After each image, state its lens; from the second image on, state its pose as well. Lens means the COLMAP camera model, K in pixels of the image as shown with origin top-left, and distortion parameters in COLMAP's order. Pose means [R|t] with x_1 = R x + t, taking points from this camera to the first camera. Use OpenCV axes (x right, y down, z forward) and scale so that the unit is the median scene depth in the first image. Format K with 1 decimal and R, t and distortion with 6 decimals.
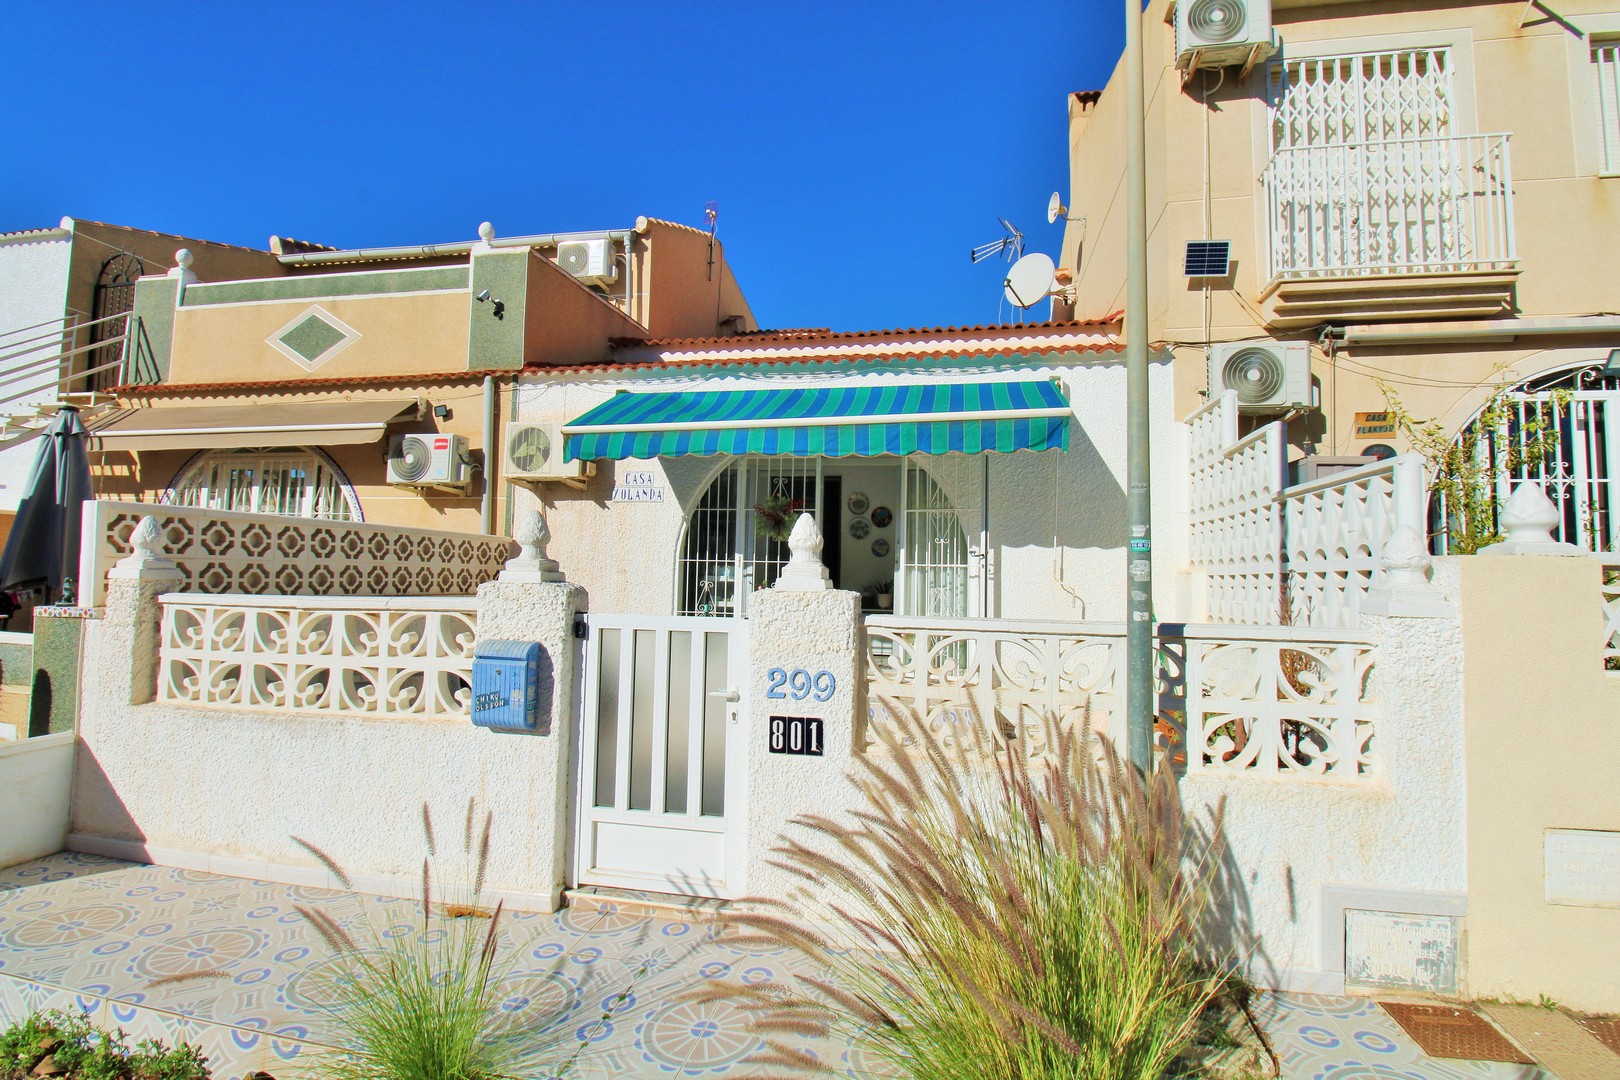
lens RADIAL K [[750.8, 0, 805.2], [0, 750.8, 520.0], [0, 0, 1]] dist [-0.002374, -0.011807]
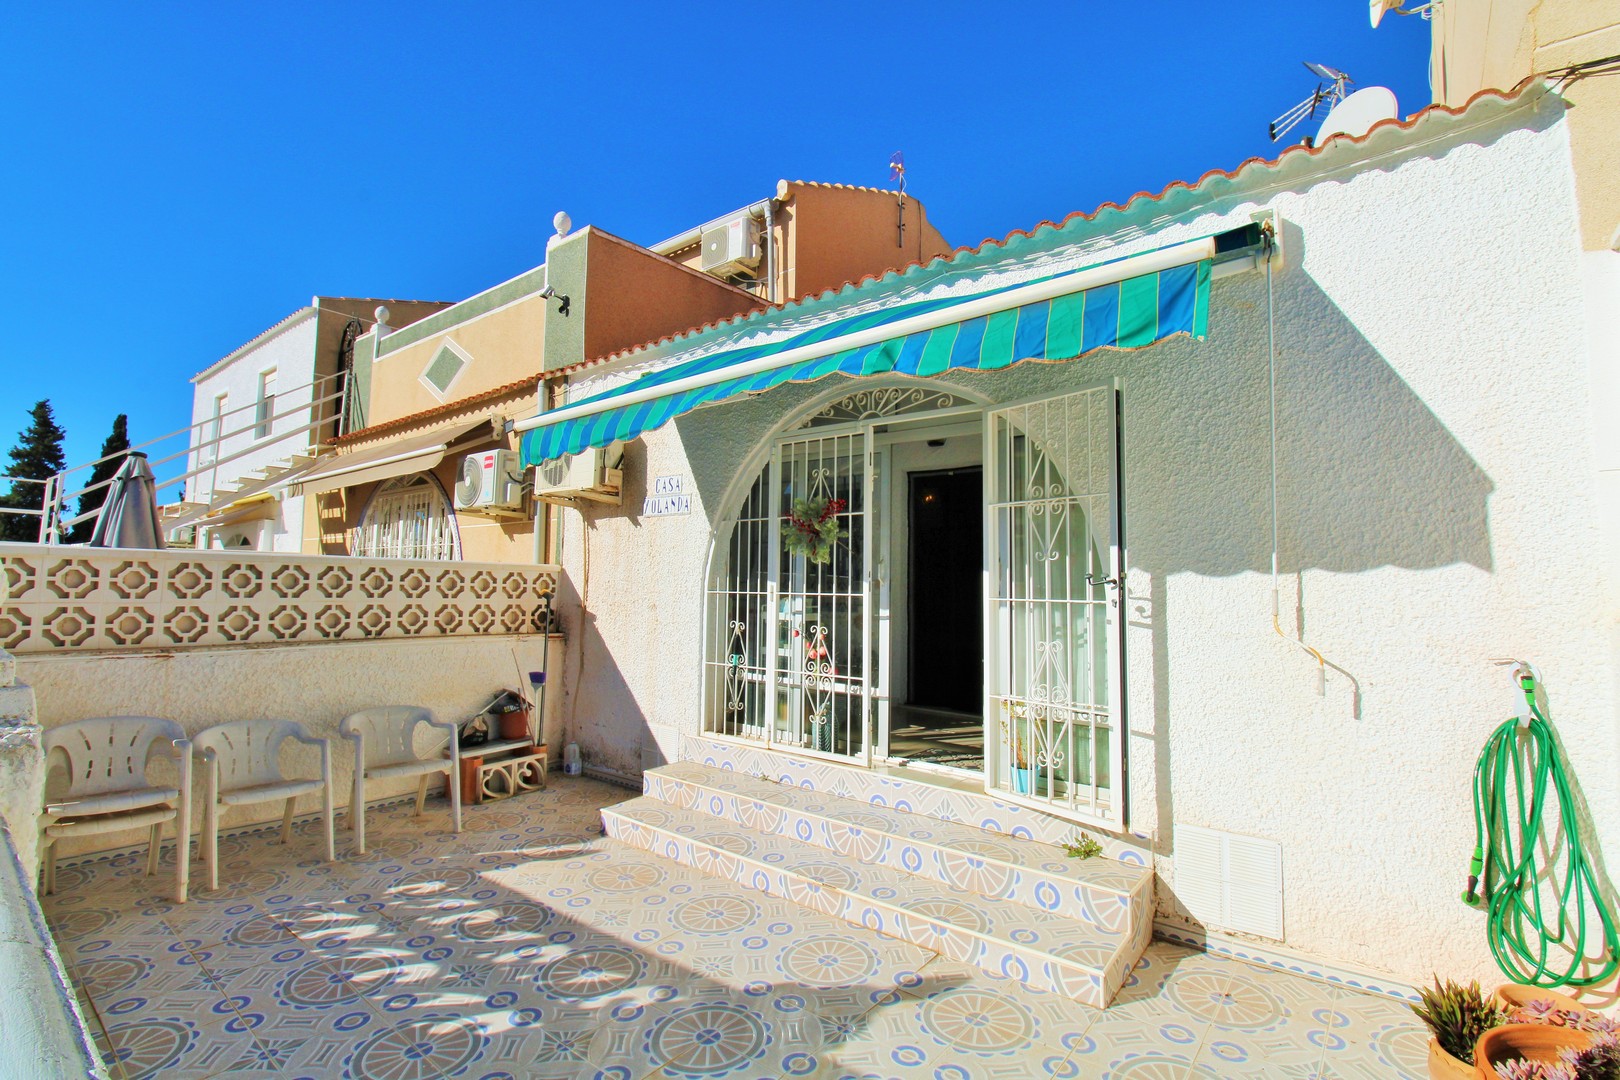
lens RADIAL K [[750.8, 0, 805.2], [0, 750.8, 520.0], [0, 0, 1]] dist [-0.002374, -0.011807]
pose [[0.890625, -0.049797, -0.452003, 0.252868], [0.038032, 0.998660, -0.035084, 0.012821], [0.453145, 0.014056, 0.891326, 0.394968]]
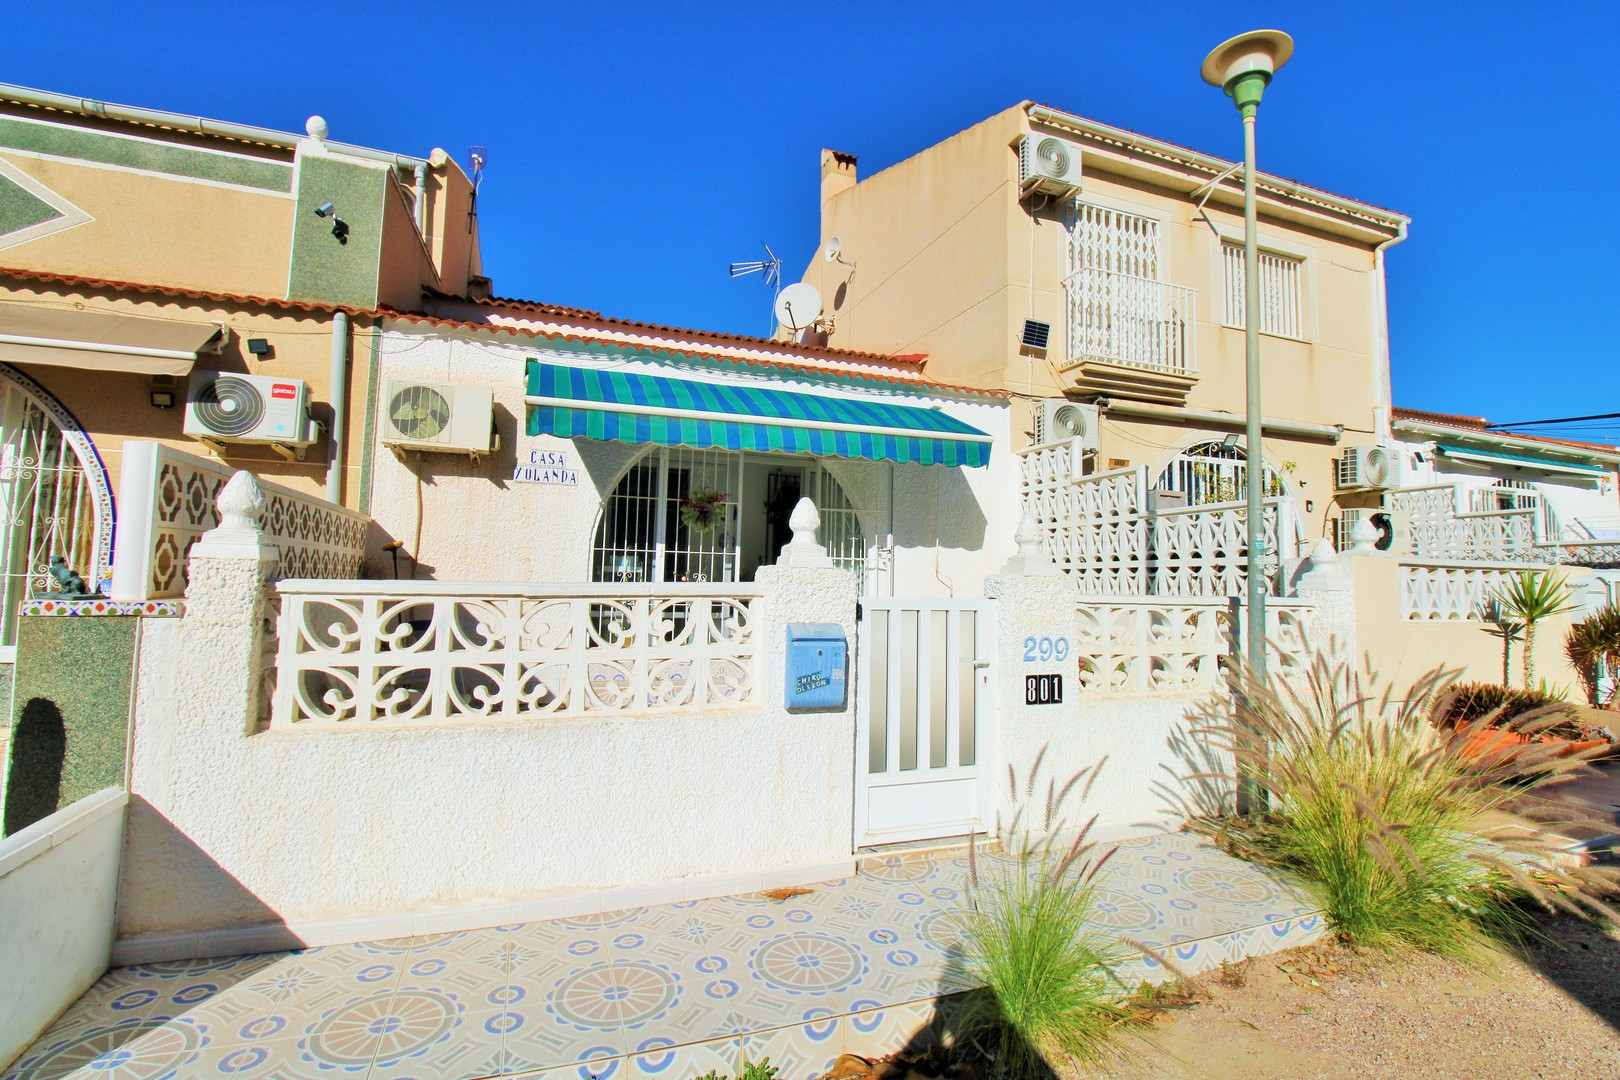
lens RADIAL K [[750.8, 0, 805.2], [0, 750.8, 520.0], [0, 0, 1]] dist [-0.002374, -0.011807]
pose [[0.845710, 0.043226, 0.531889, -0.451281], [-0.045938, 0.998911, -0.008138, 0.013131], [-0.531662, -0.017551, 0.846775, 0.063192]]
